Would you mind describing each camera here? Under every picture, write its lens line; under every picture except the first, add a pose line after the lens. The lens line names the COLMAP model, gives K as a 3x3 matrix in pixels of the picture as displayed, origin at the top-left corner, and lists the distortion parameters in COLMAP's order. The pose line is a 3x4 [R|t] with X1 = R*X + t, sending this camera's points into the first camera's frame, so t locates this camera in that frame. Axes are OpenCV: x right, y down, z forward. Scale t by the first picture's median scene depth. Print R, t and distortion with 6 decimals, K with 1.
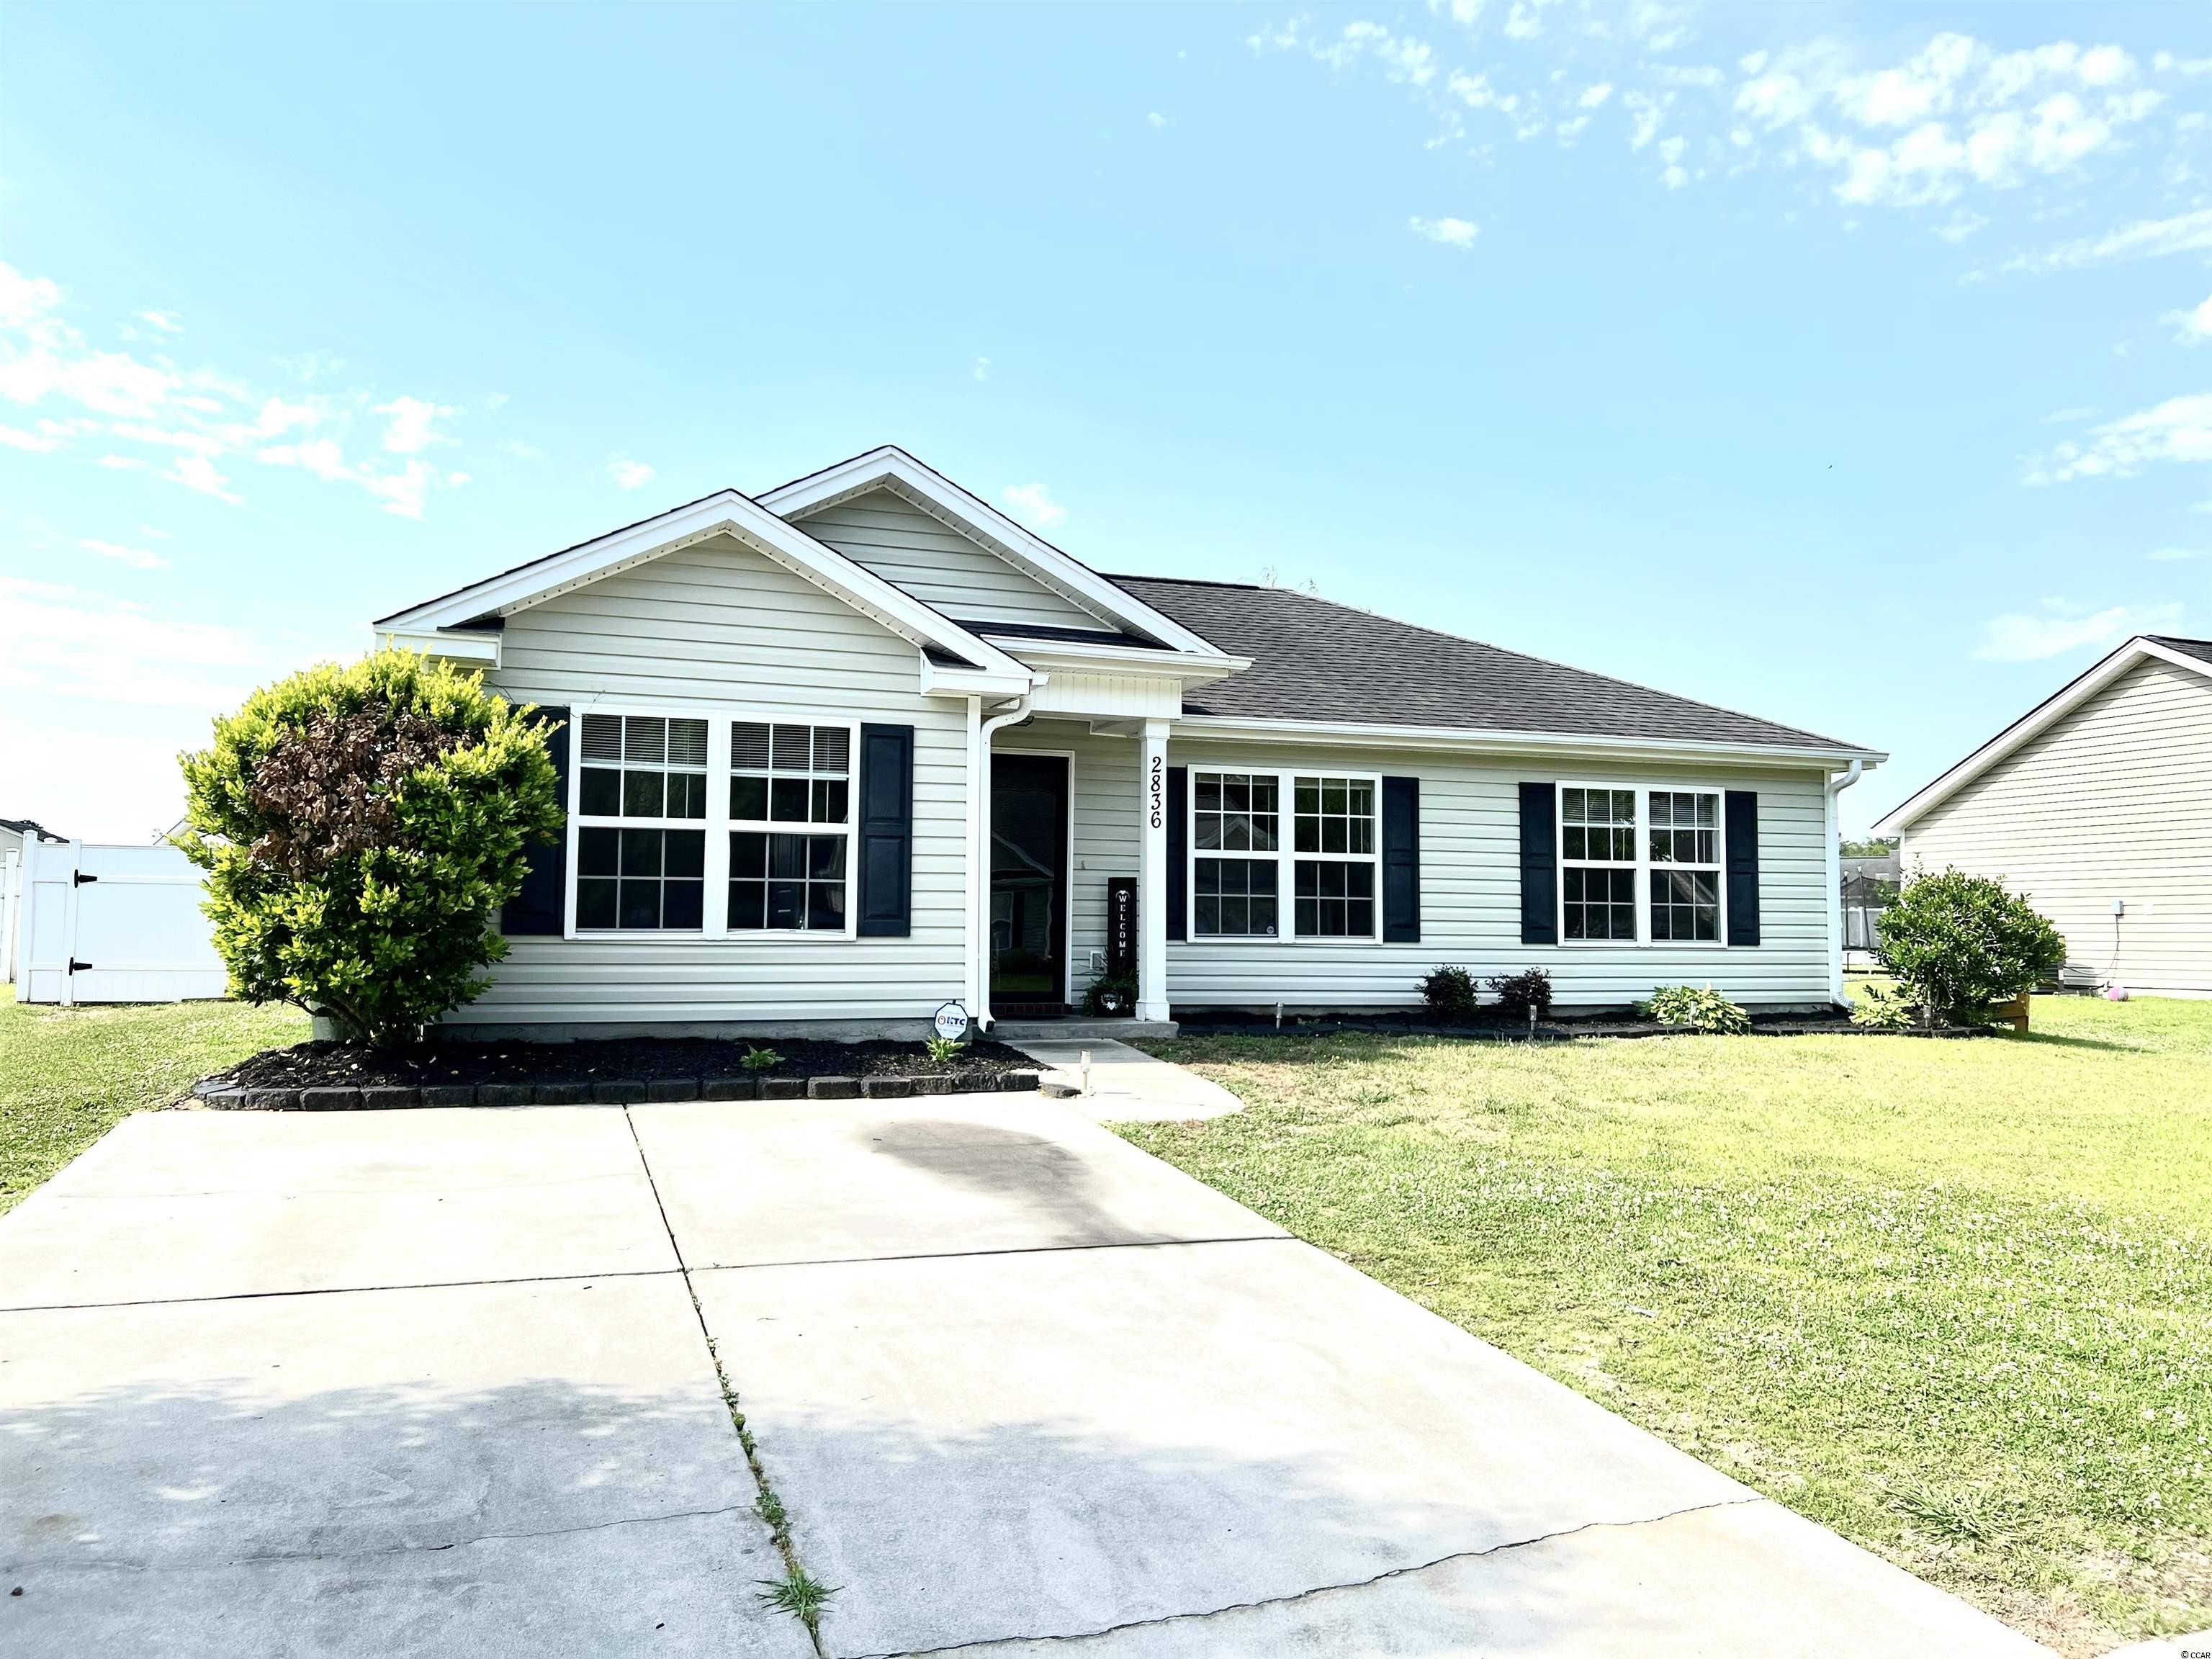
lens RADIAL K [[1694.3, 0, 1111.9], [0, 1694.3, 818.3], [0, 0, 1]] dist [0.042107, -0.017960]
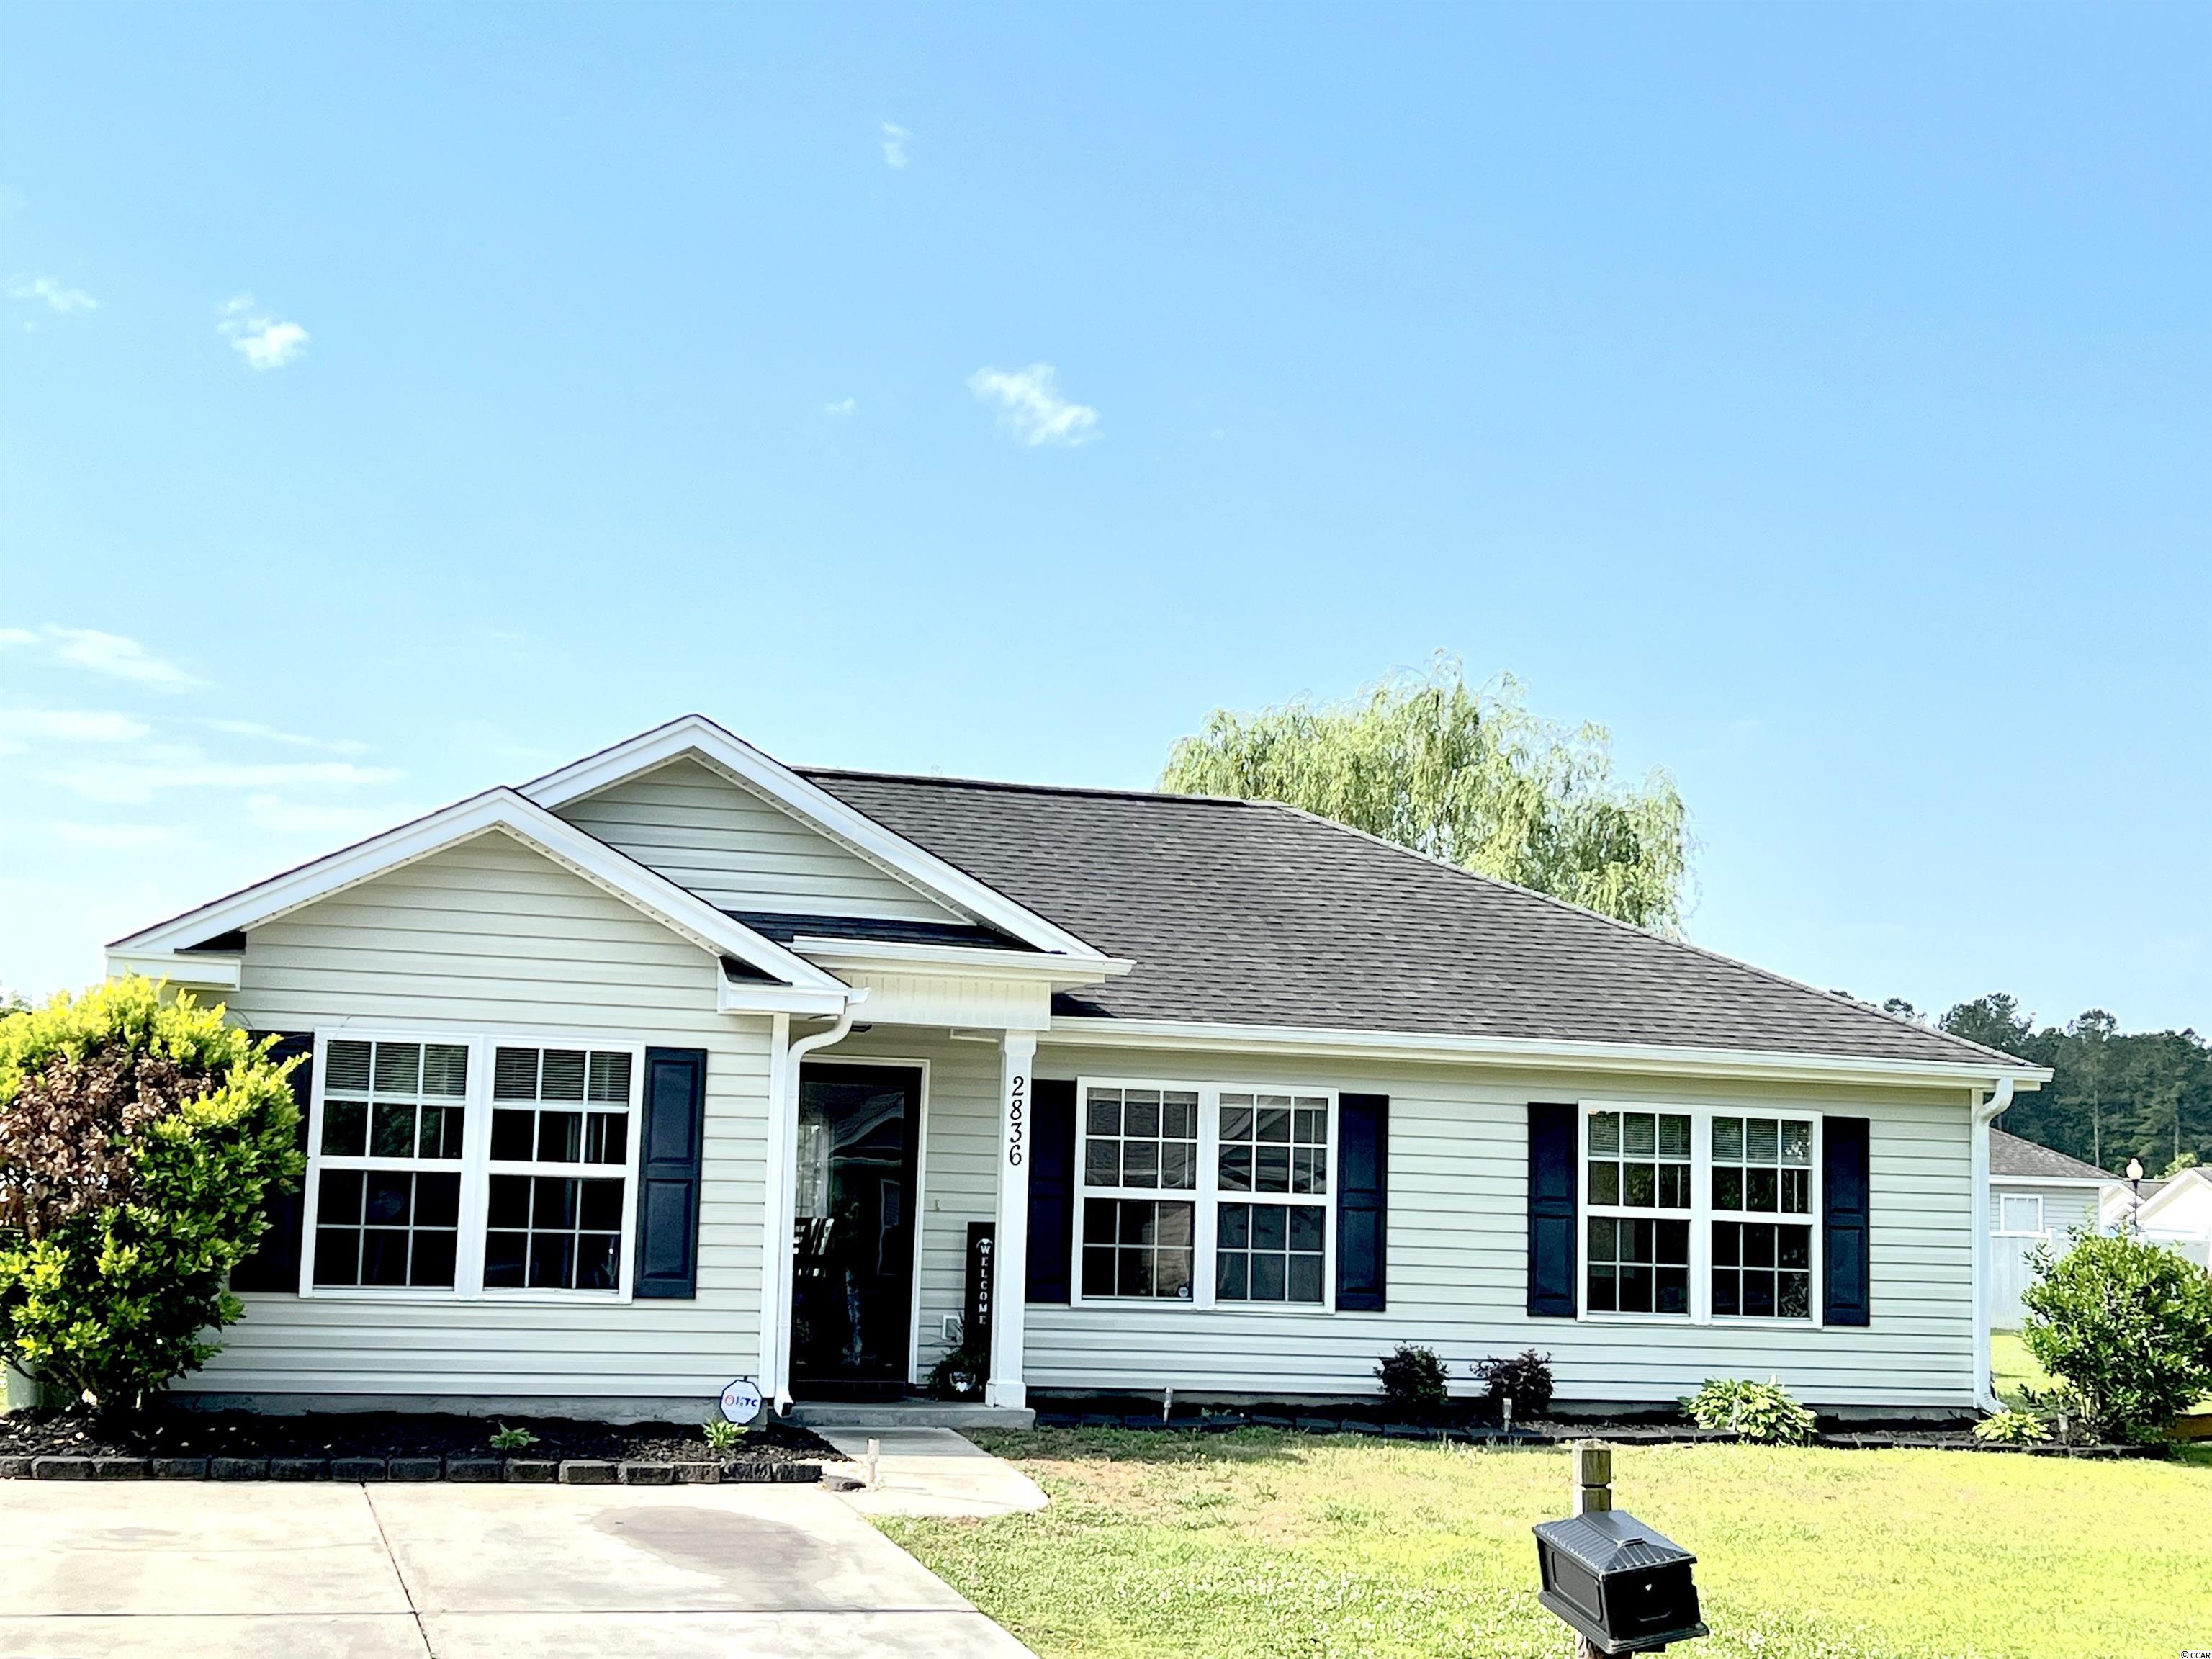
lens RADIAL K [[3304.9, 0, 1101.4], [0, 3304.9, 835.2], [0, 0, 1]] dist [0.082477, 0.000000]
pose [[0.998224, 0.016678, -0.057189, 0.176143], [-0.019528, 0.998576, -0.049653, -0.084552], [0.056280, 0.050682, 0.997128, -0.661836]]
